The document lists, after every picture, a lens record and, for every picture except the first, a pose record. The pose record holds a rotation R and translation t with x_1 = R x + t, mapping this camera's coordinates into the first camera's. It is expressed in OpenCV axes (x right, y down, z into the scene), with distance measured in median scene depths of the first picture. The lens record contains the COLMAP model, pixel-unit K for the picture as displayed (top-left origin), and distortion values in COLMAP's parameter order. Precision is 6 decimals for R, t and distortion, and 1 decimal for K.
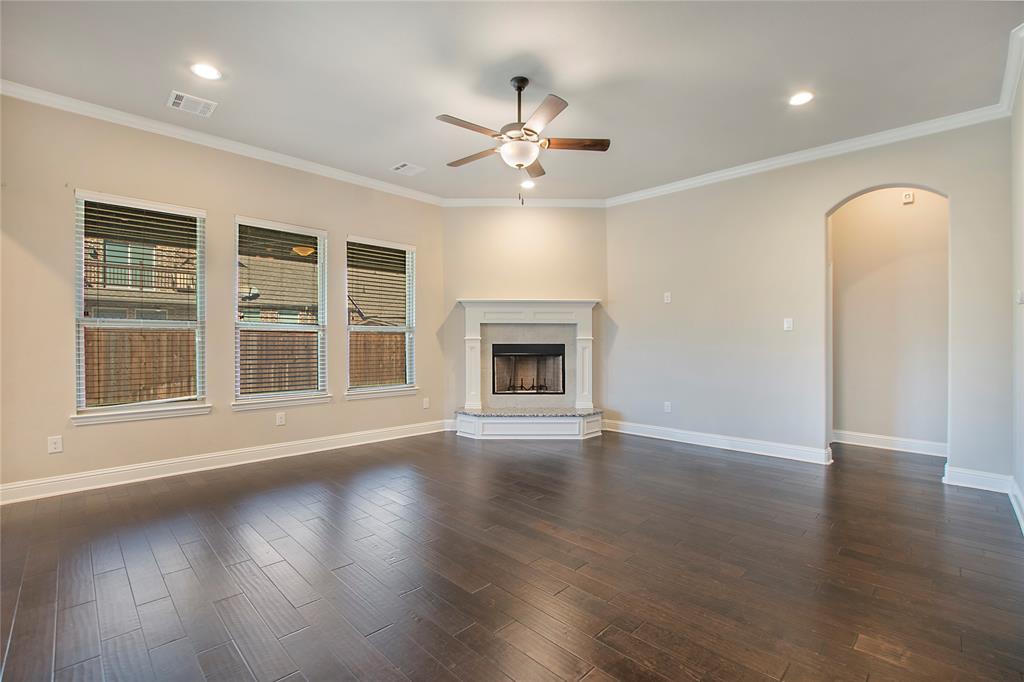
lens RADIAL K [[453.1, 0, 515.7], [0, 453.1, 342.8], [0, 0, 1]] dist [-0.031673, 0.004822]
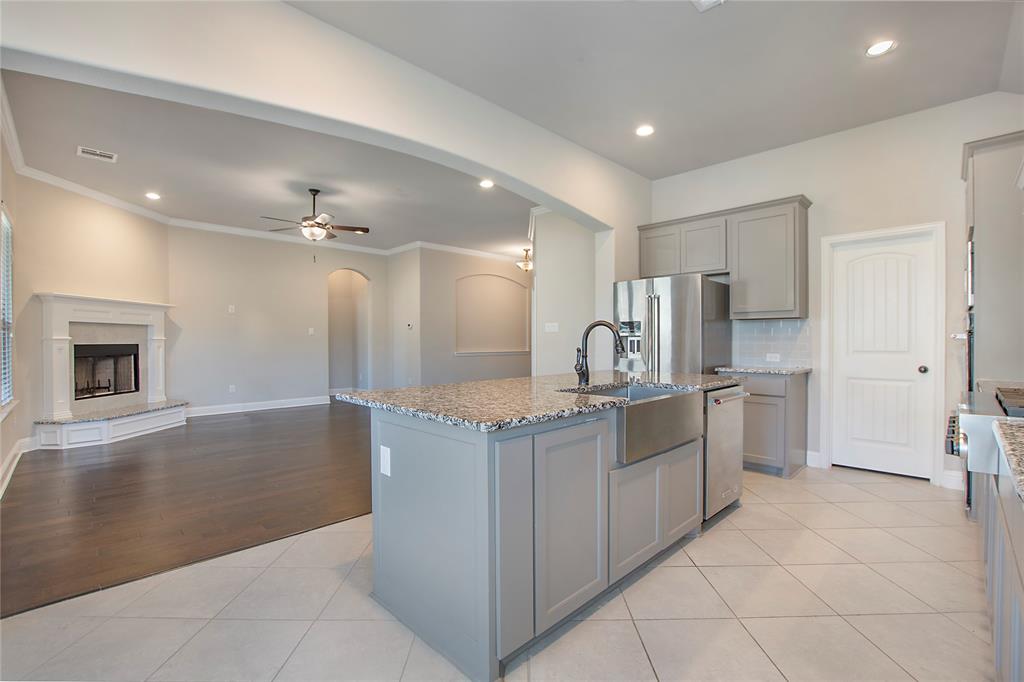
lens RADIAL K [[453.1, 0, 512.1], [0, 453.1, 341.6], [0, 0, 1]] dist [-0.031673, 0.004822]
pose [[0.017010, -0.005169, 0.999842, -0.917634], [0.006639, 0.999965, 0.005057, -0.002235], [-0.999833, 0.006551, 0.017044, 0.111568]]
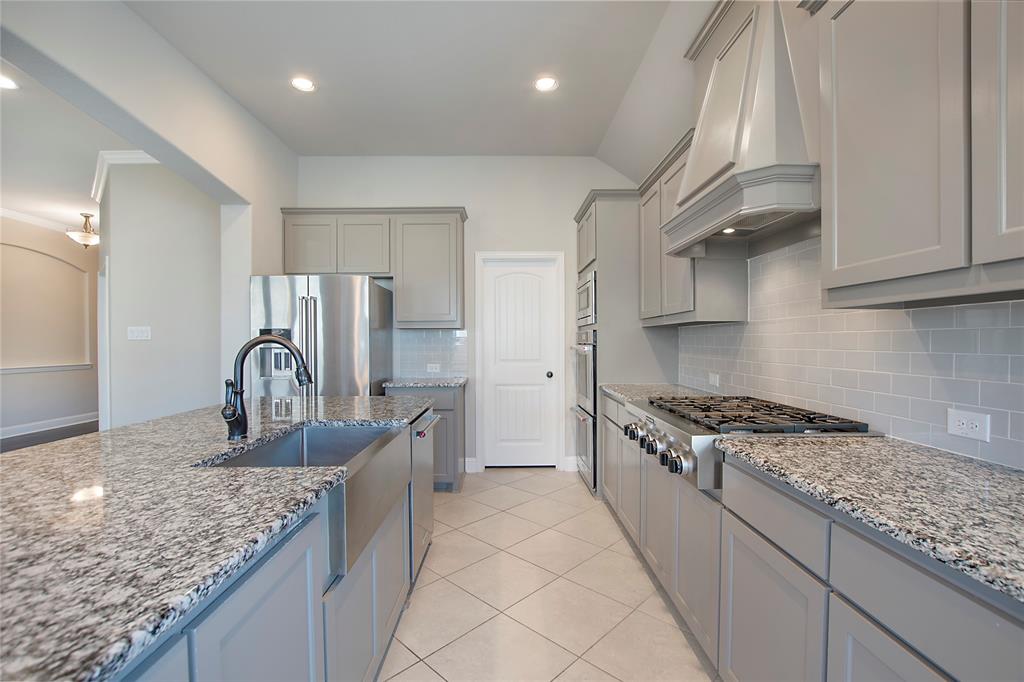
lens RADIAL K [[453.1, 0, 512.9], [0, 453.1, 341.0], [0, 0, 1]] dist [-0.031673, 0.004822]
pose [[-0.712815, 0.000690, 0.701352, -0.777010], [0.007738, 0.999946, 0.006881, -0.016855], [-0.701309, 0.010332, -0.712782, 0.124724]]
